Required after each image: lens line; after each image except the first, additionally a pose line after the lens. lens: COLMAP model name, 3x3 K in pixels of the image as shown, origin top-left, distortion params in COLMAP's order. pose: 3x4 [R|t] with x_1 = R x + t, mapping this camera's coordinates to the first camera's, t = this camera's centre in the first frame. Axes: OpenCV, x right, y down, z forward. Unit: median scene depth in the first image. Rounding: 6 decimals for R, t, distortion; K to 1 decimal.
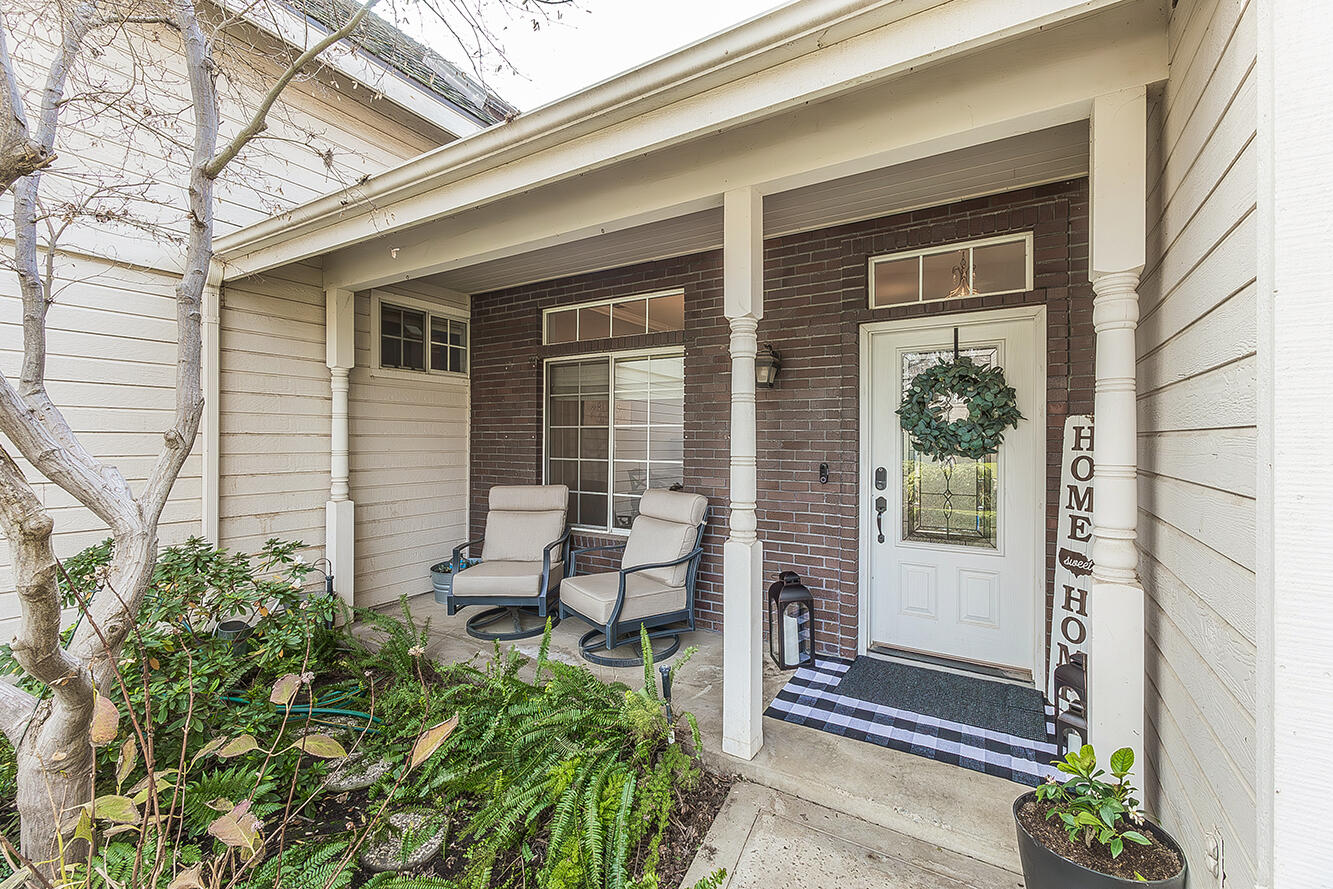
lens RADIAL K [[564.5, 0, 666.5], [0, 564.5, 444.5], [0, 0, 1]] dist [-0.024553, -0.000044]
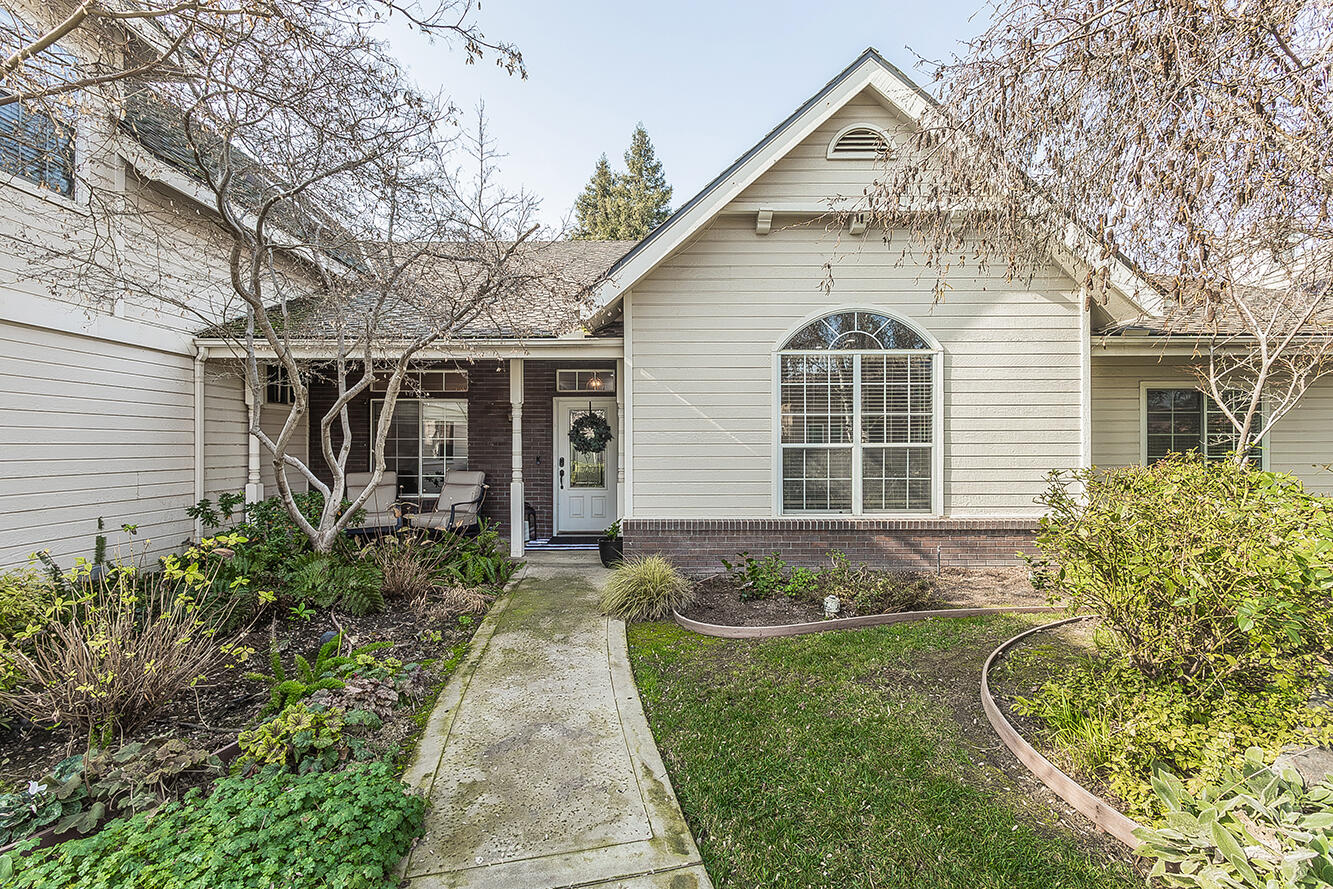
lens RADIAL K [[546.0, 0, 668.9], [0, 546.0, 432.7], [0, 0, 1]] dist [-0.000510, -0.000078]
pose [[0.838355, 0.005555, 0.545096, -0.506411], [0.006068, 0.999791, -0.019521, -0.016669], [-0.545091, 0.019673, 0.838146, -1.205053]]
